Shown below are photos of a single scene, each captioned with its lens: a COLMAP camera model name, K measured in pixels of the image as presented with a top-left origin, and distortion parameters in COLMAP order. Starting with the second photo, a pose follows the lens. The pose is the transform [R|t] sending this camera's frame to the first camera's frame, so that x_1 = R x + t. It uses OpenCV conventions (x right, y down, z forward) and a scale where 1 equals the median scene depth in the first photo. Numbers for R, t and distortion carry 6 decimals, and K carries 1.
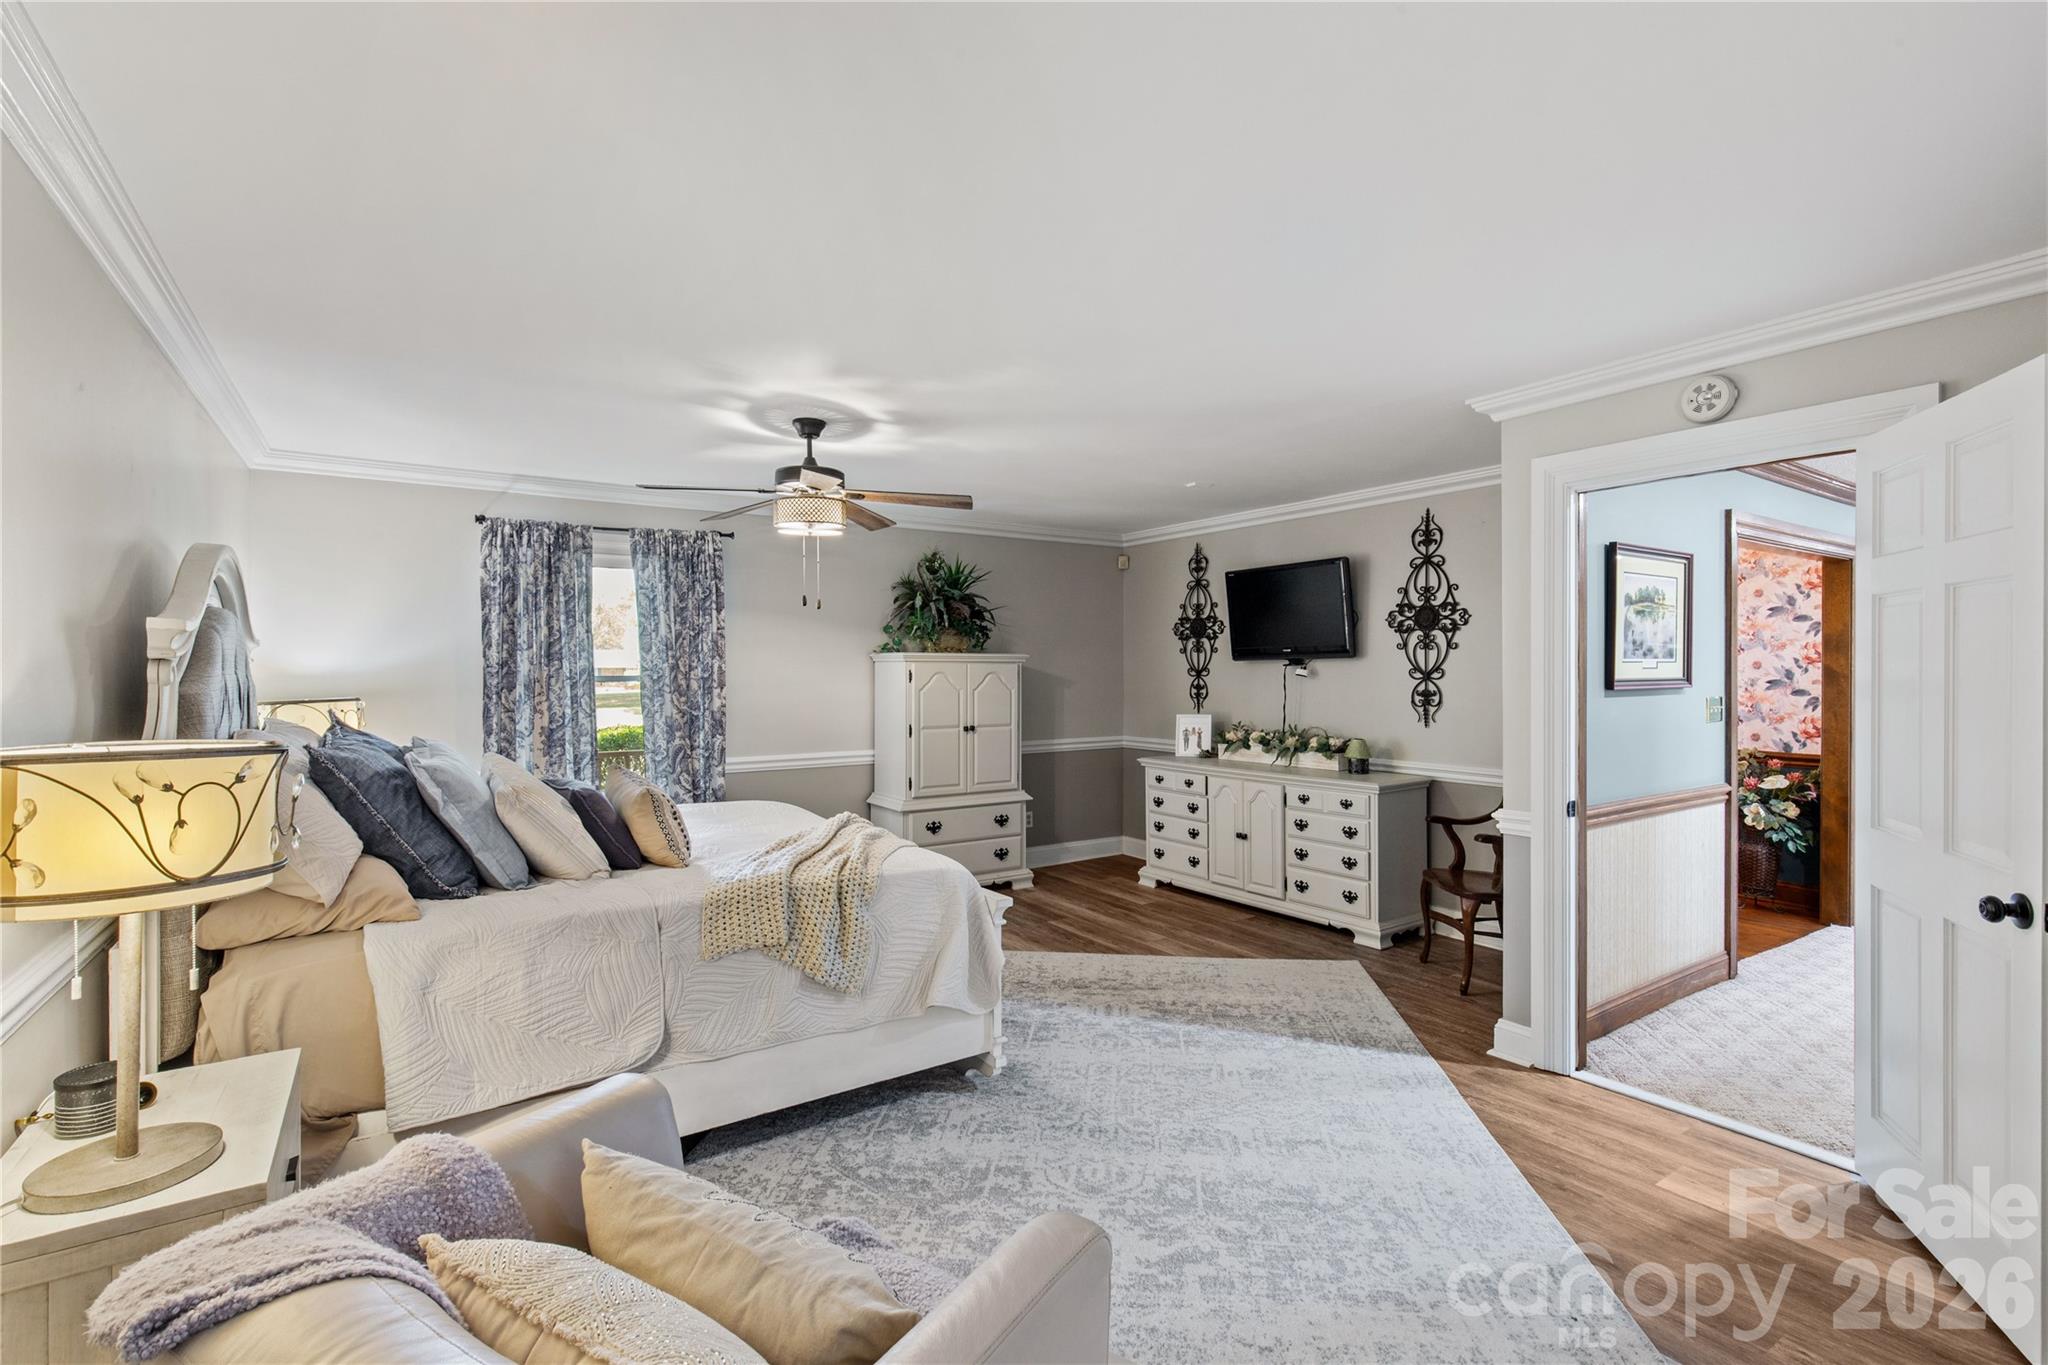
lens RADIAL K [[932.7, 0, 1022.7], [0, 932.7, 677.2], [0, 0, 1]] dist [0.004188, 0.000578]
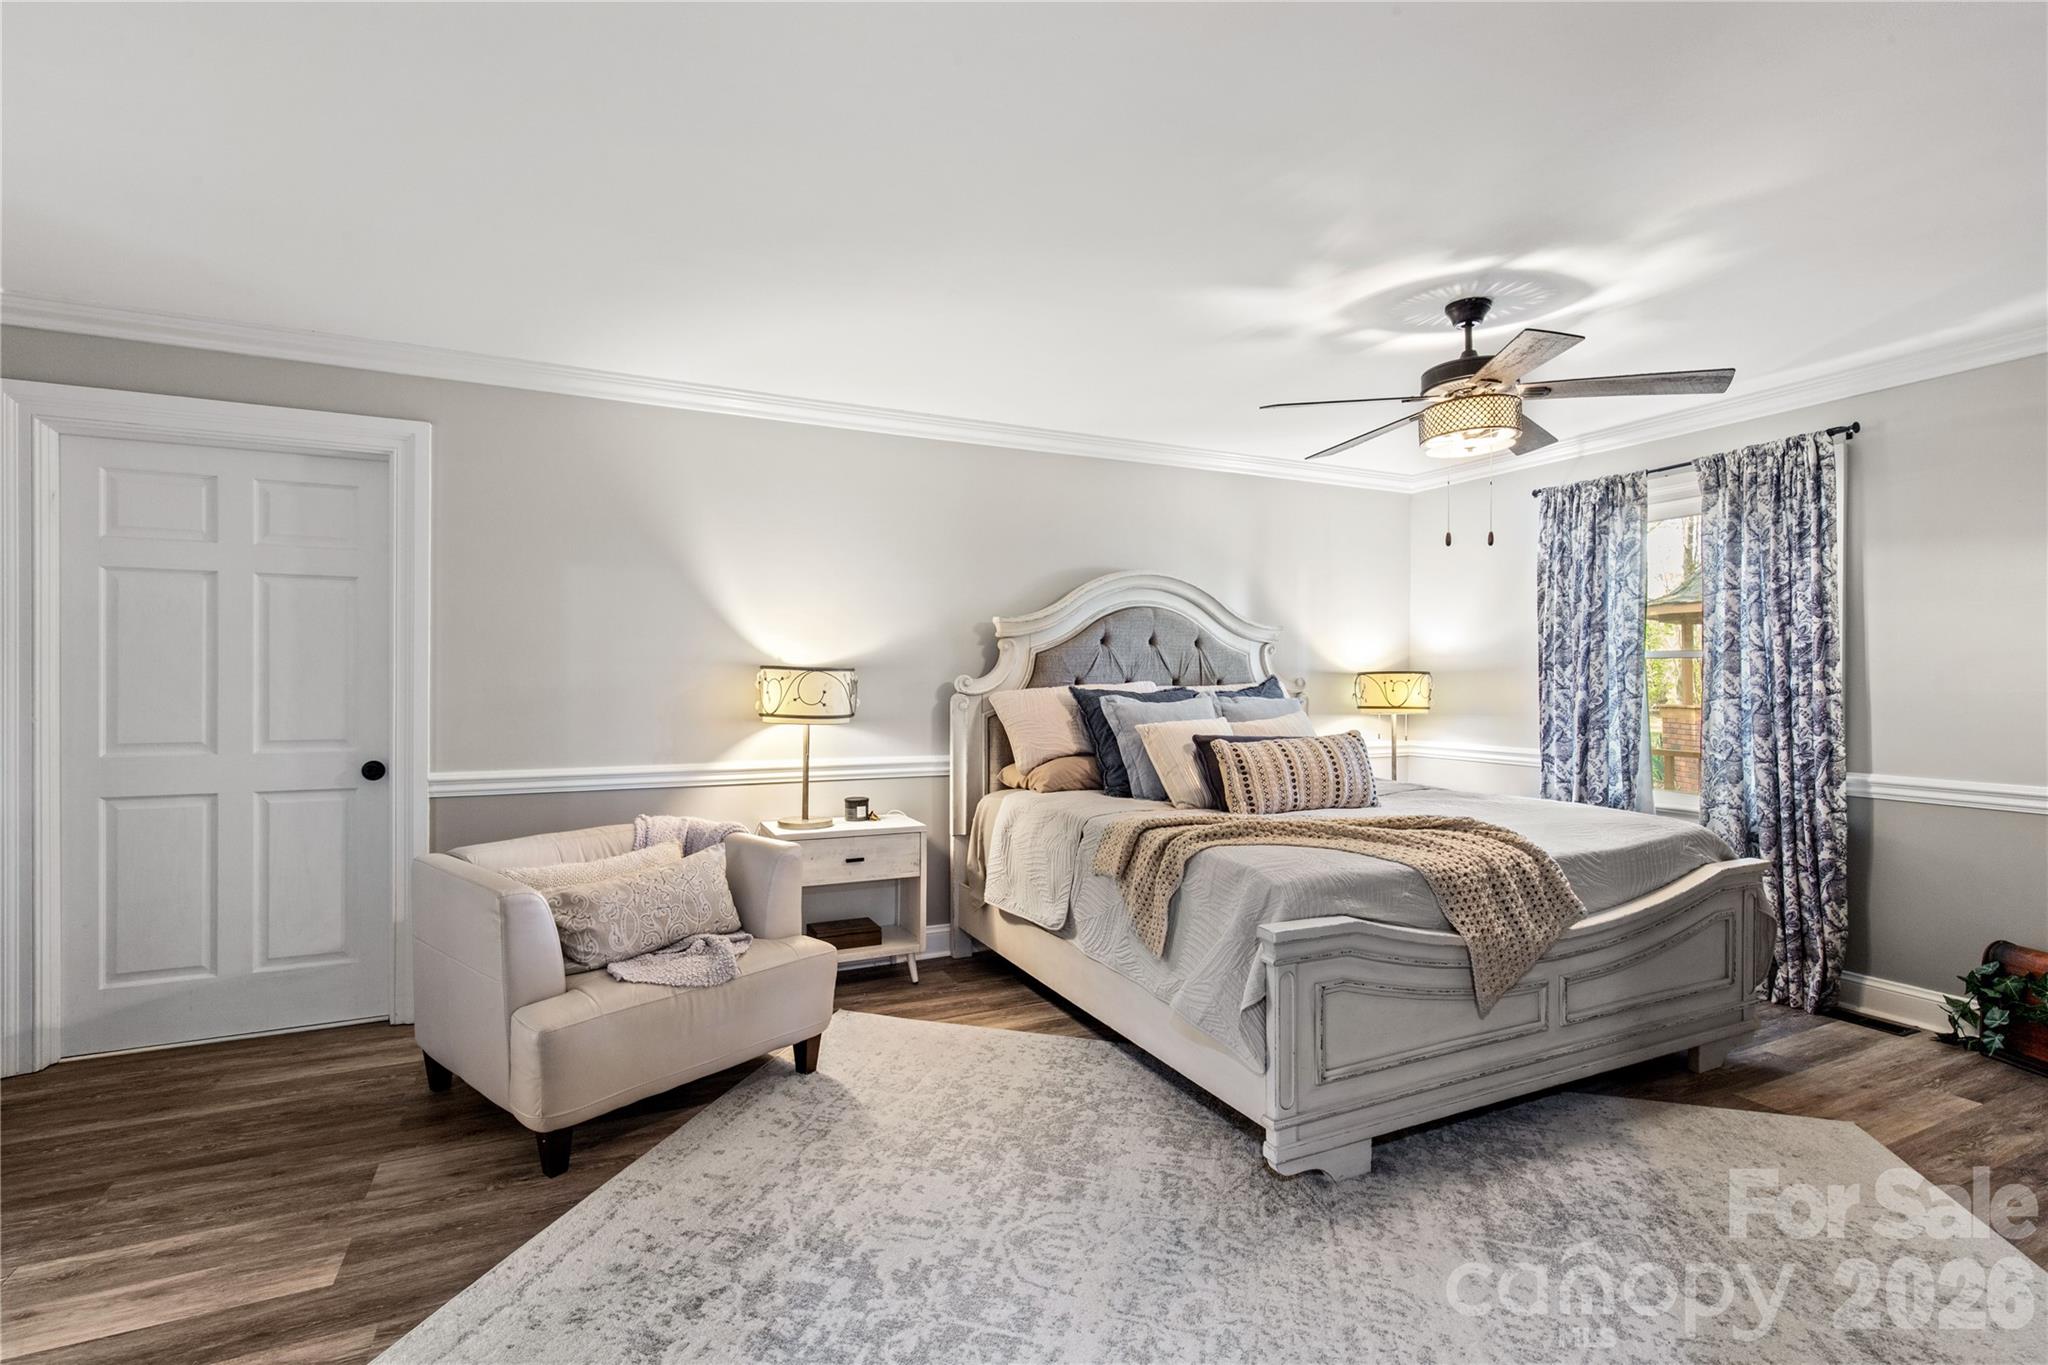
lens RADIAL K [[922.2, 0, 1020.6], [0, 922.2, 699.6], [0, 0, 1]] dist [0.000359, 0.000483]
pose [[-0.150913, 0.025790, -0.988211, 0.597765], [-0.008128, 0.999593, 0.027329, 0.034092], [0.988514, 0.012156, -0.150642, 0.770191]]
